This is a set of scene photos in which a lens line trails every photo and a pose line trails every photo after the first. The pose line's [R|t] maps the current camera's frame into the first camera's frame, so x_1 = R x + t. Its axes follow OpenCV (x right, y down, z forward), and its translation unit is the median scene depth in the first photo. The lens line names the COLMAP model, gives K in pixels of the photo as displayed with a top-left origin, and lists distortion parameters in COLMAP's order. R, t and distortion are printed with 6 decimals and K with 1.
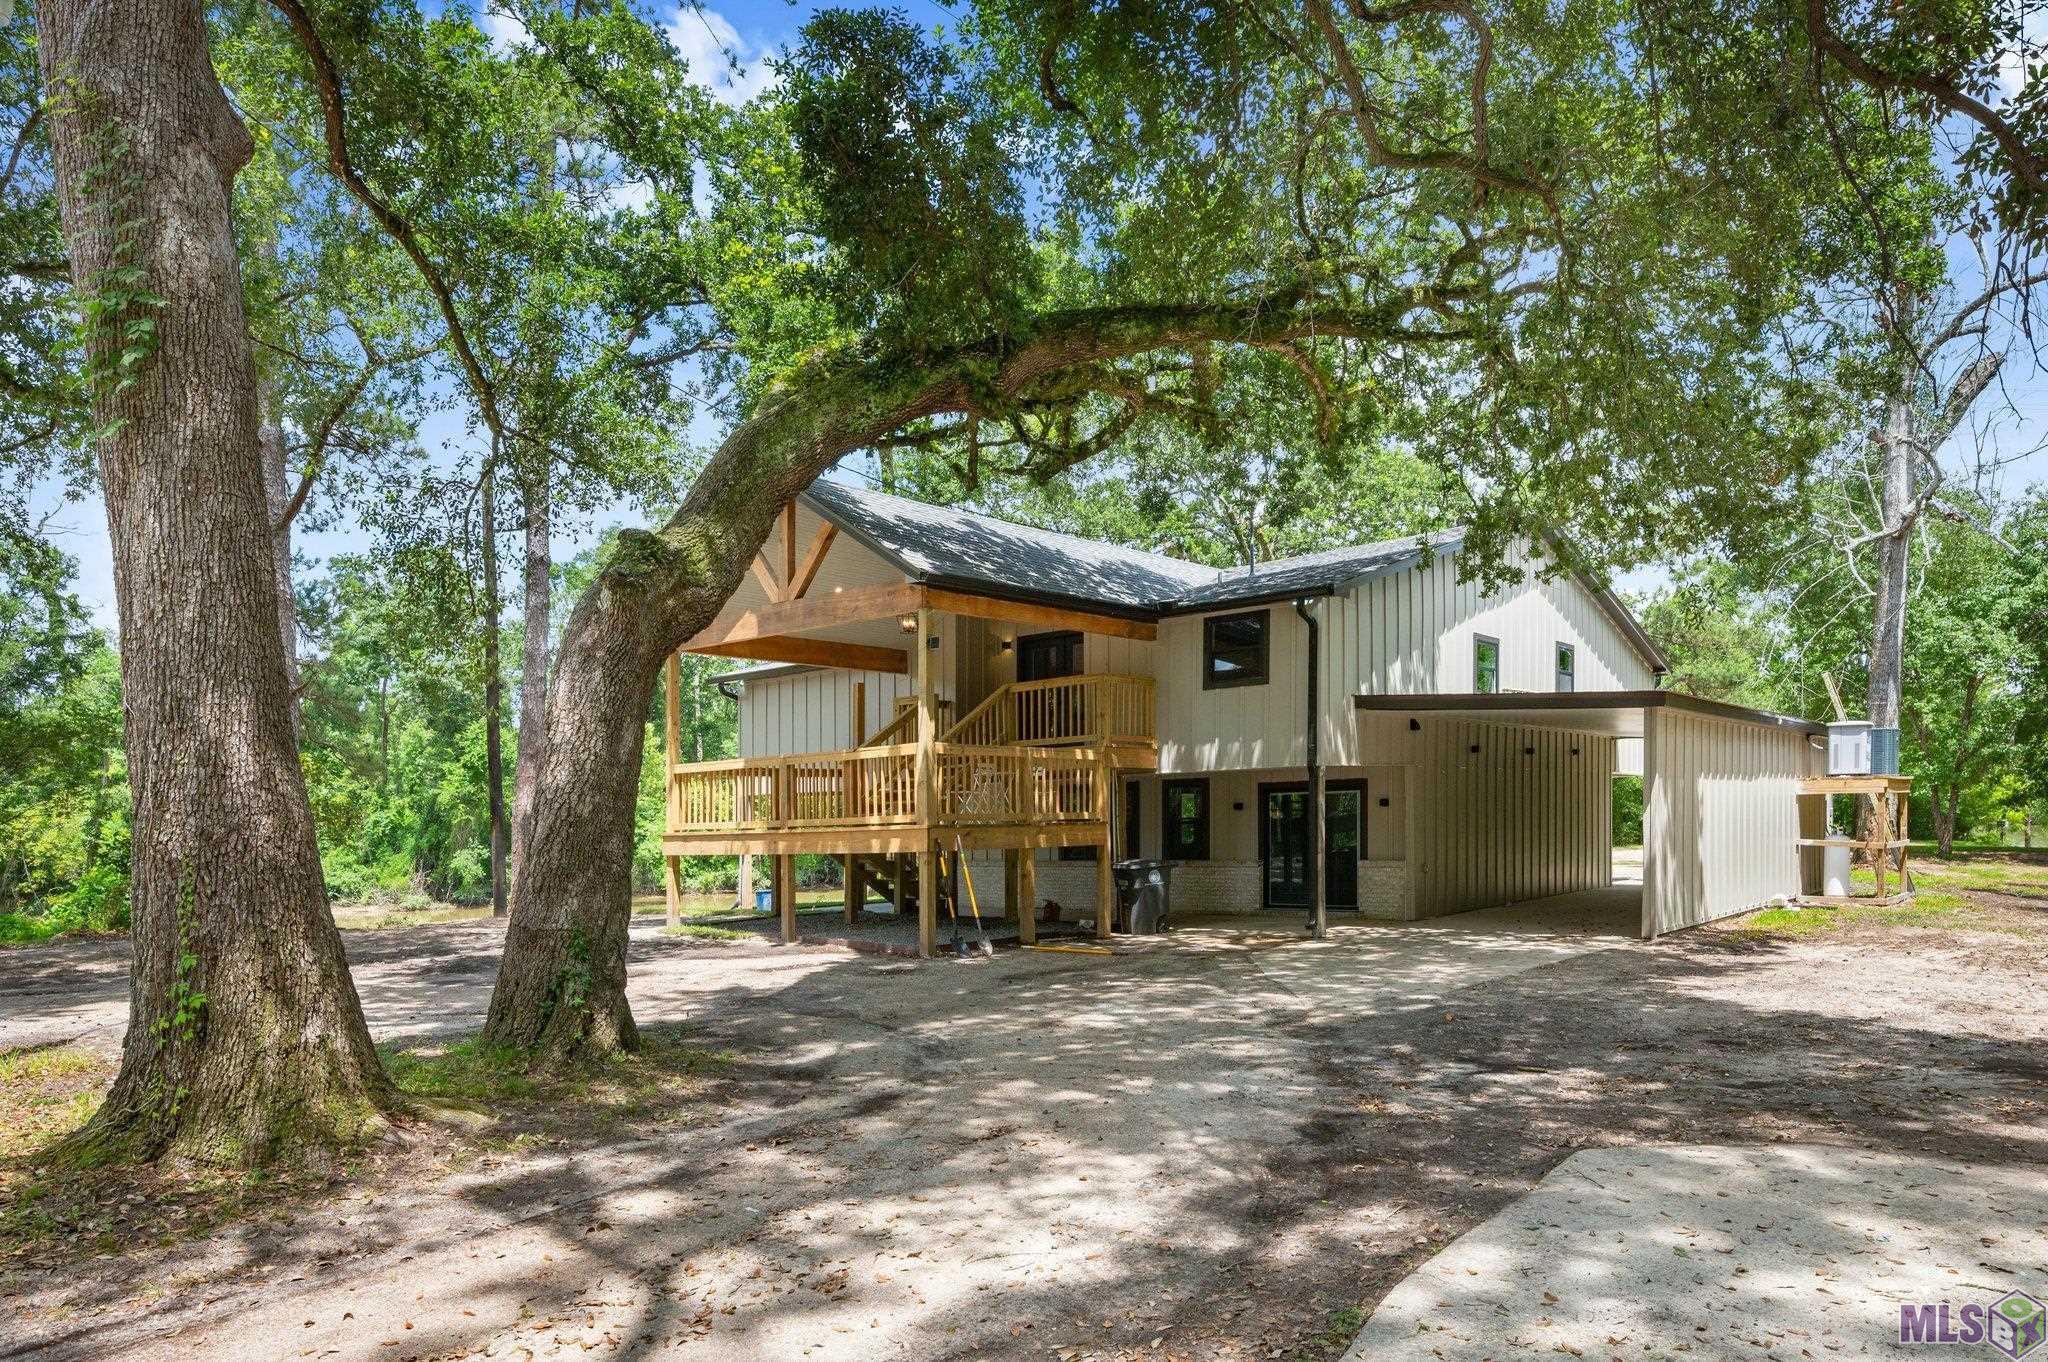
lens RADIAL K [[1304.7, 0, 1027.8], [0, 1304.7, 731.3], [0, 0, 1]] dist [-0.004872, 0.003366]
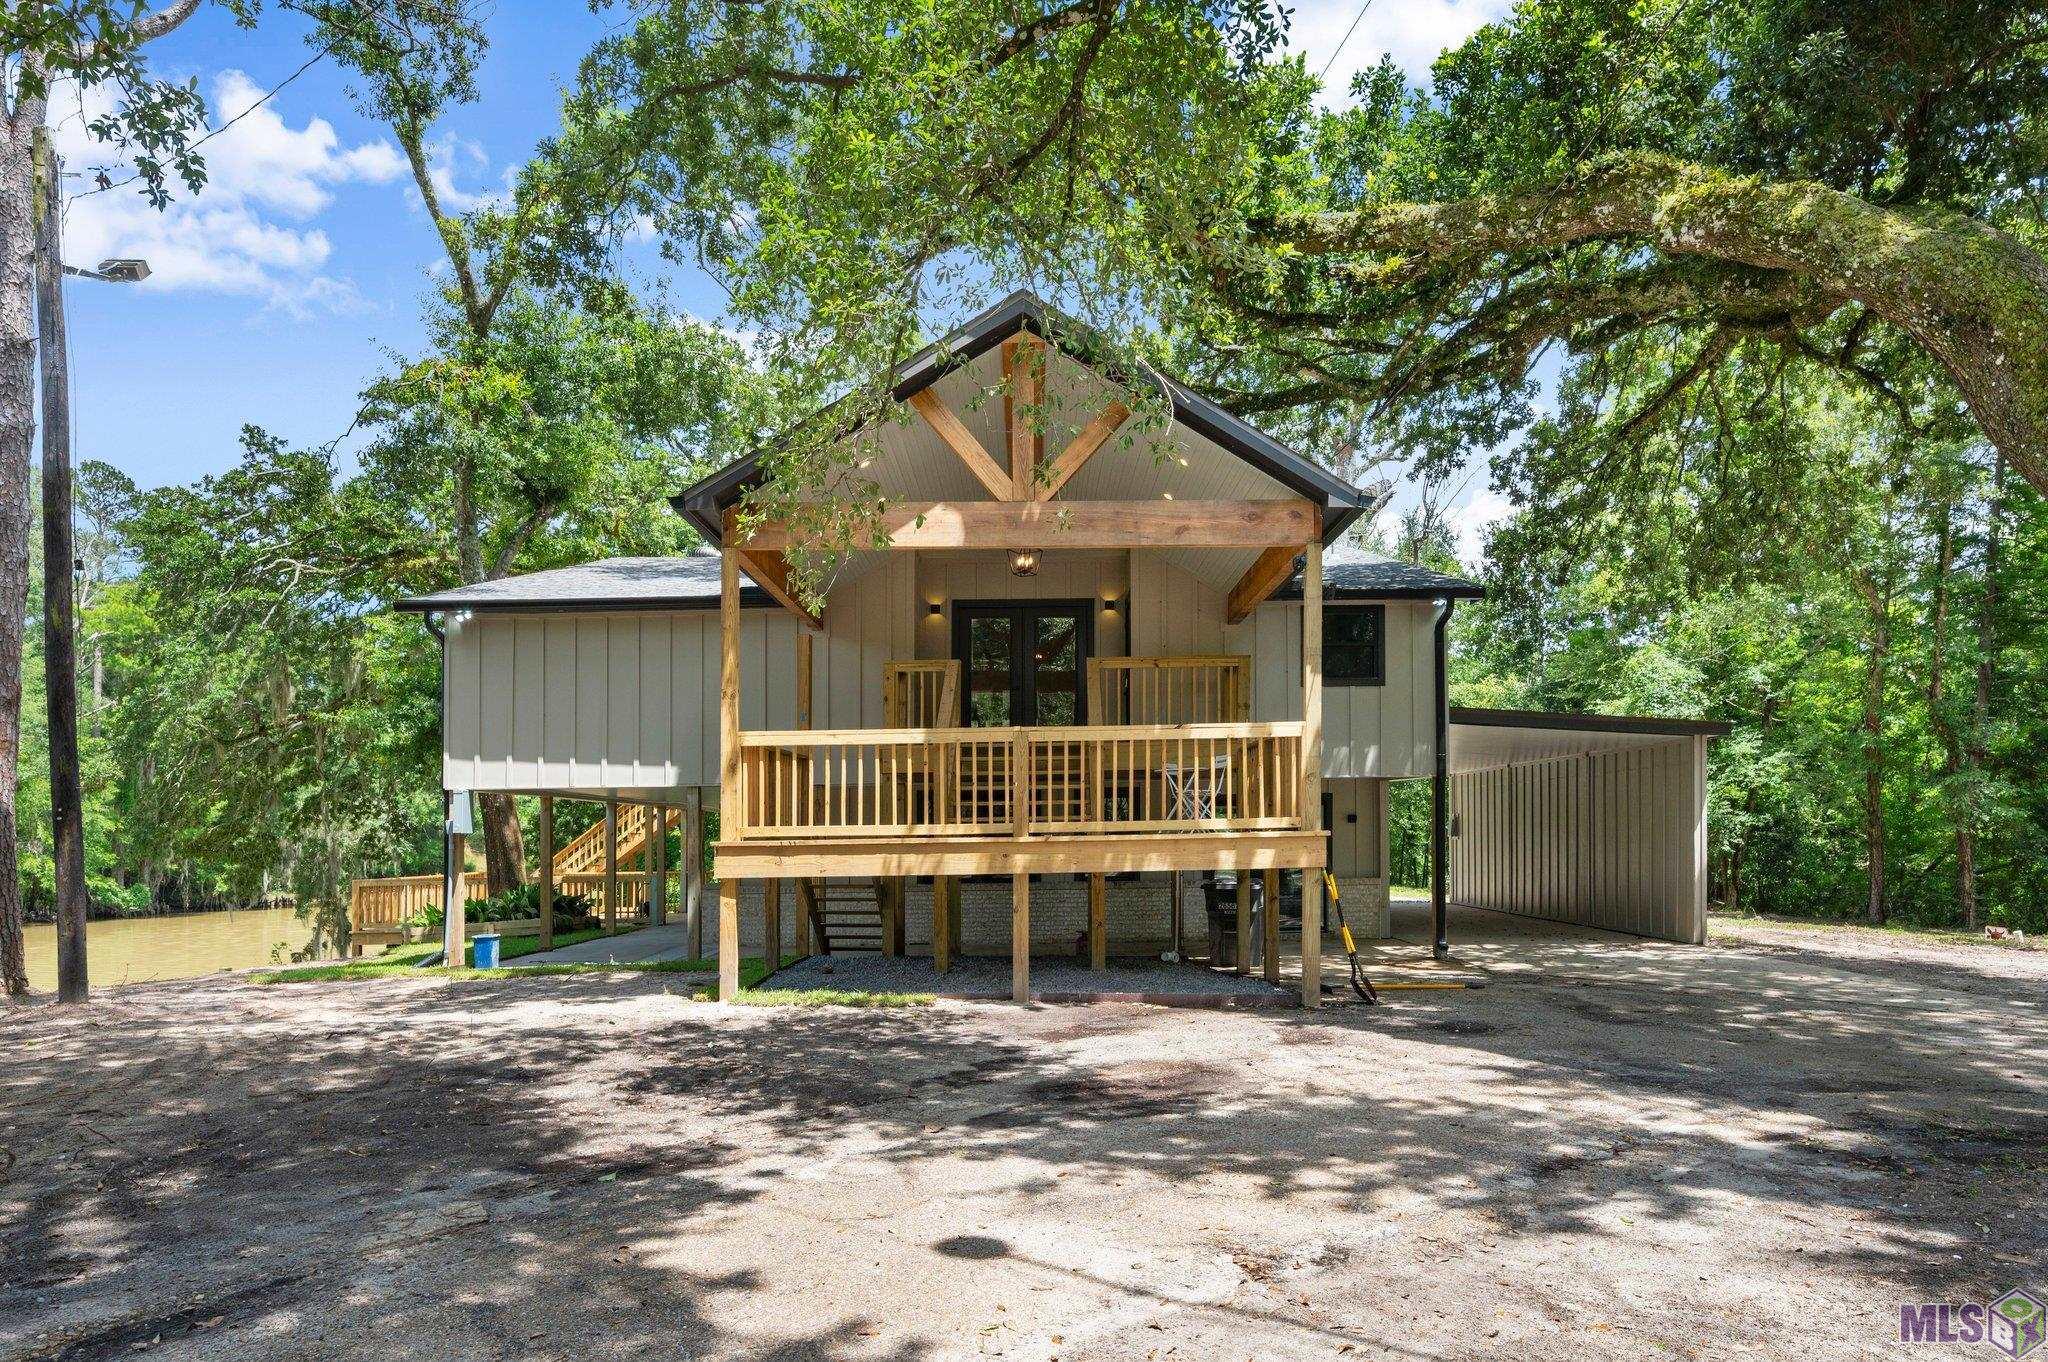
lens RADIAL K [[1304.7, 0, 1027.8], [0, 1304.7, 731.3], [0, 0, 1]] dist [-0.004872, 0.003366]
pose [[0.754051, 0.065172, 0.653575, -0.604071], [-0.050139, 0.997873, -0.041658, 0.046814], [-0.654900, -0.001357, 0.755715, 0.466981]]
